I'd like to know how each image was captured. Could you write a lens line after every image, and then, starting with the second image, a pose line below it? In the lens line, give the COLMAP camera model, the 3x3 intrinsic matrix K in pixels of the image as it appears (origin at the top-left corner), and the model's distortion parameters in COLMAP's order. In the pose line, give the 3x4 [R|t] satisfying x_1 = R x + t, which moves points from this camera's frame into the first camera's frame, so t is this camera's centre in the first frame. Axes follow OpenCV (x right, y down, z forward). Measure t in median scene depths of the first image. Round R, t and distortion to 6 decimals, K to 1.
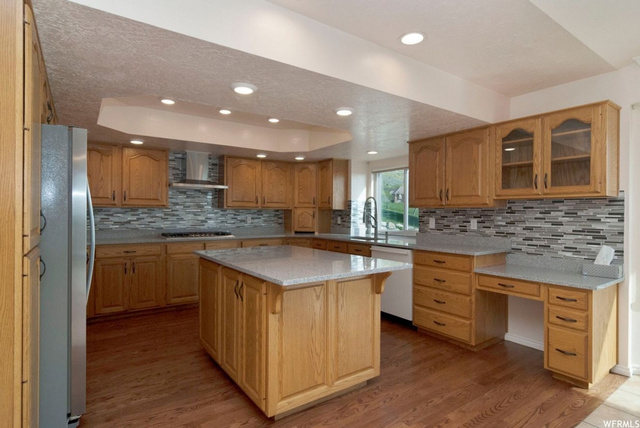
lens RADIAL K [[346.2, 0, 320.0], [0, 346.2, 214.0], [0, 0, 1]] dist [0.002328, 0.000263]
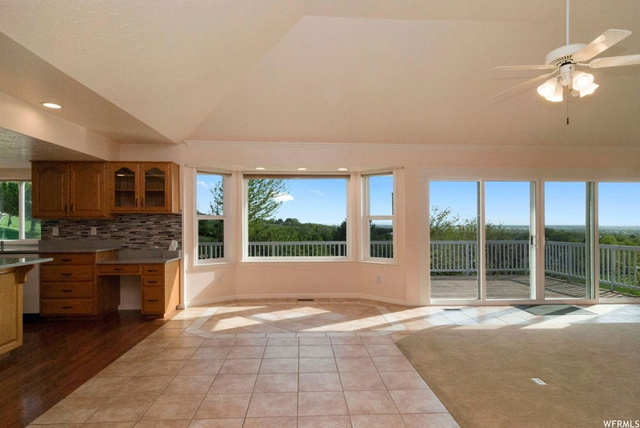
lens RADIAL K [[351.7, 0, 318.5], [0, 351.7, 221.8], [0, 0, 1]] dist [-0.002399, -0.000045]
pose [[0.533876, -0.005392, 0.845546, -0.283970], [0.008527, 0.999963, 0.000993, 0.000299], [-0.845520, 0.006680, 0.533902, -0.542253]]
